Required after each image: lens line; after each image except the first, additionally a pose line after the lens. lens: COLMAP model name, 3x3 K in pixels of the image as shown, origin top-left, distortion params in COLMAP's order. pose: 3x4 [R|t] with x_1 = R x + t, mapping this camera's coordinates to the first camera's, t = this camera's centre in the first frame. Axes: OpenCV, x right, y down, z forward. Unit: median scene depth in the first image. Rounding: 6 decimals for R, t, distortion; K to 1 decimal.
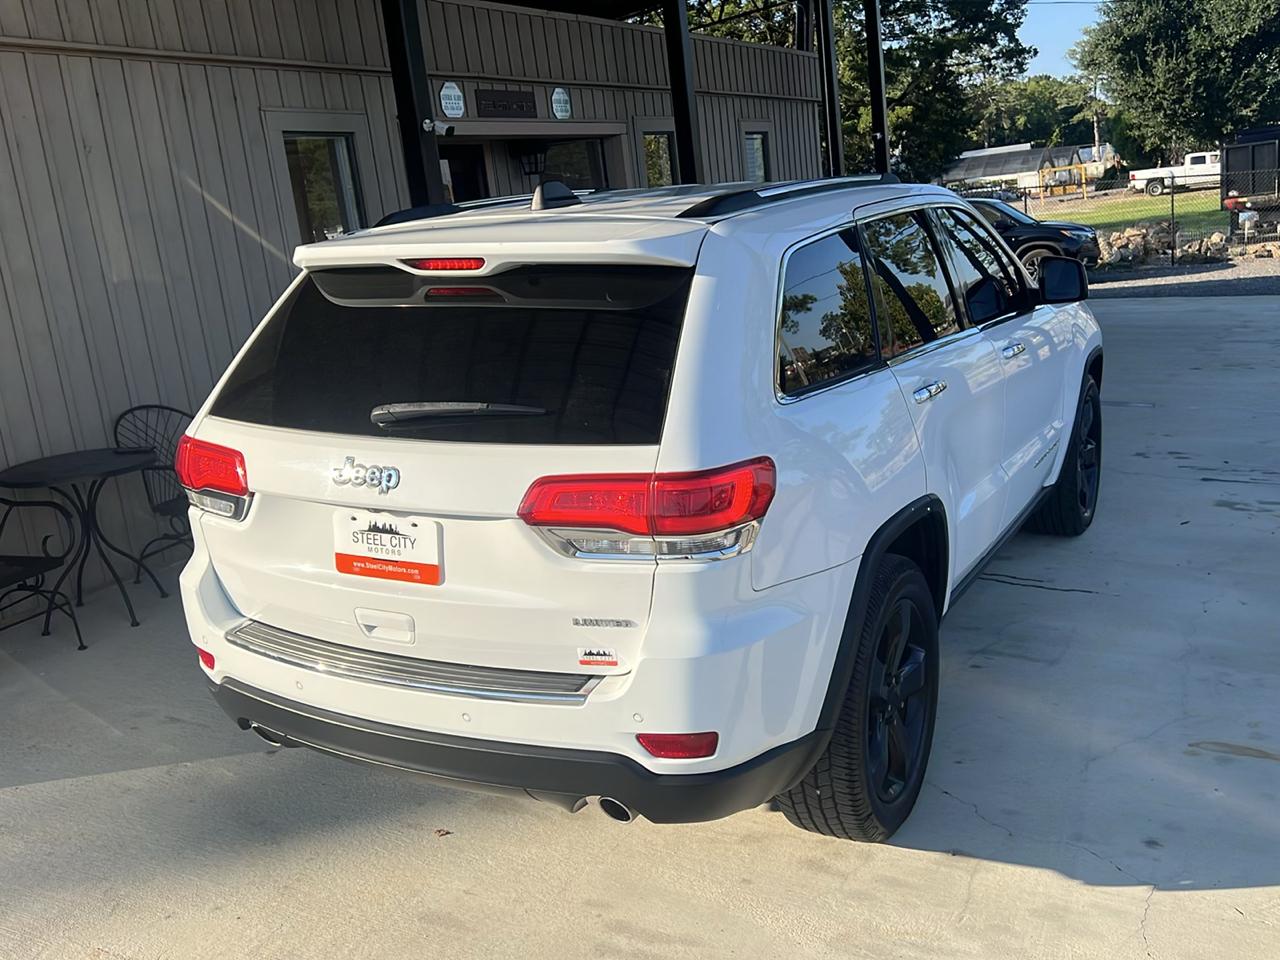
lens RADIAL K [[1227.2, 0, 637.5], [0, 1227.2, 479.5], [0, 0, 1]] dist [0.034925, -0.027908]
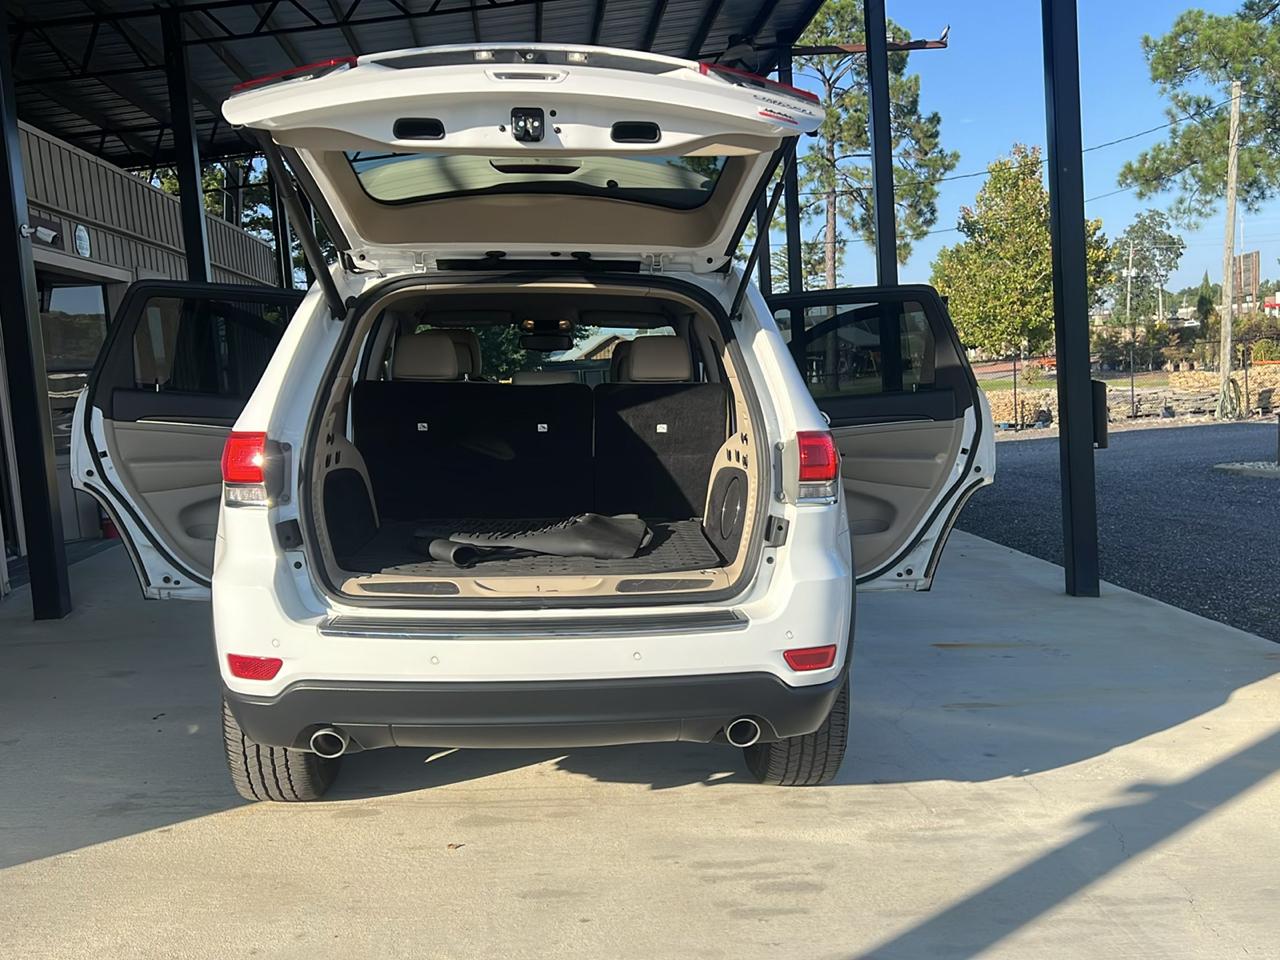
lens RADIAL K [[1217.8, 0, 637.0], [0, 1217.8, 482.7], [0, 0, 1]] dist [0.091444, -0.169242]
pose [[0.842942, 0.013404, 0.537837, -0.660612], [0.081895, 0.984843, -0.152898, 0.185372], [-0.531734, 0.172931, 0.829068, 0.049487]]
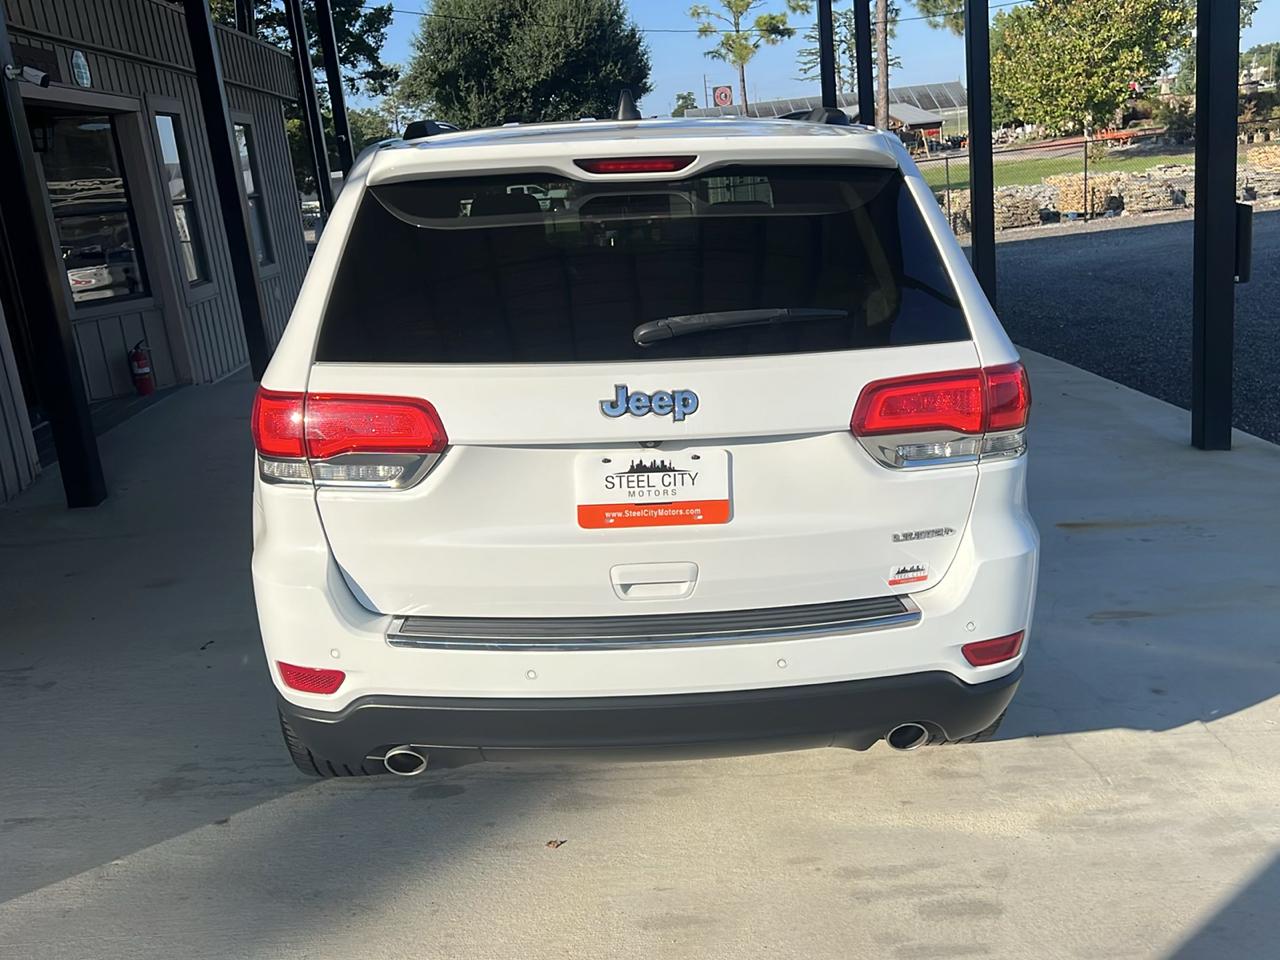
lens RADIAL K [[1227.2, 0, 637.5], [0, 1227.2, 479.5], [0, 0, 1]] dist [0.034925, -0.027908]
pose [[0.858780, -0.095723, 0.503323, -0.595933], [0.106368, 0.994298, 0.007611, 0.037951], [-0.501181, 0.047001, 0.864065, 0.247816]]
